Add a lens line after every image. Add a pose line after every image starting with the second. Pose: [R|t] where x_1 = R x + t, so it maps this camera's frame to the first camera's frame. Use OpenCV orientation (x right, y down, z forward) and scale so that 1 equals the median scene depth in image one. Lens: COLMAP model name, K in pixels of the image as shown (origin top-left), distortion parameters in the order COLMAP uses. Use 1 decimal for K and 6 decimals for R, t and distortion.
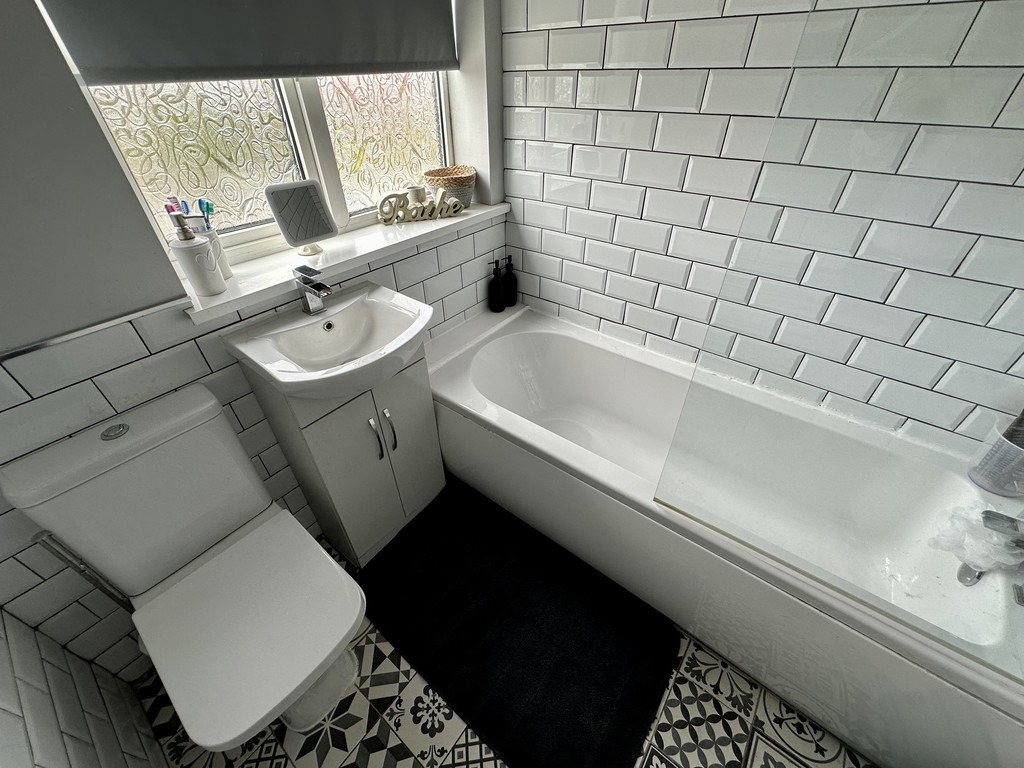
lens RADIAL K [[408.0, 0, 512.5], [0, 408.0, 382.4], [0, 0, 1]] dist [0.000396, -0.000637]
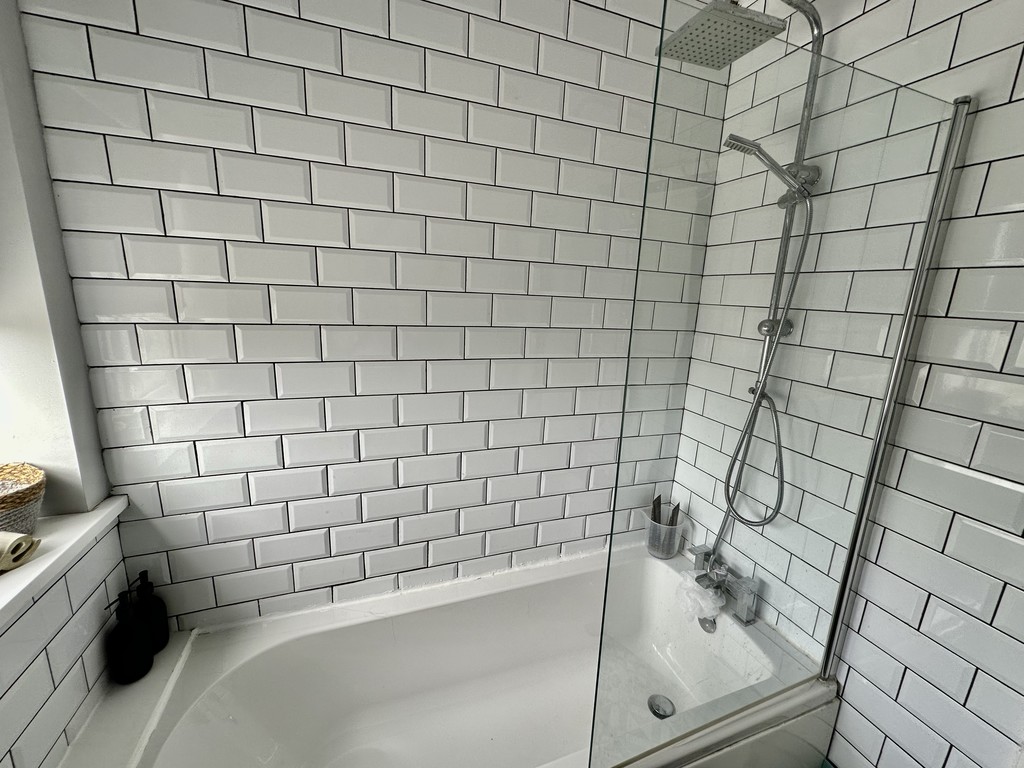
lens RADIAL K [[408.0, 0, 511.0], [0, 408.0, 378.5], [0, 0, 1]] dist [0.000396, -0.000637]
pose [[0.542900, -0.150802, 0.826147, -0.187637], [0.471890, 0.868532, -0.151562, -0.242040], [-0.694679, 0.472134, 0.542688, 0.191823]]
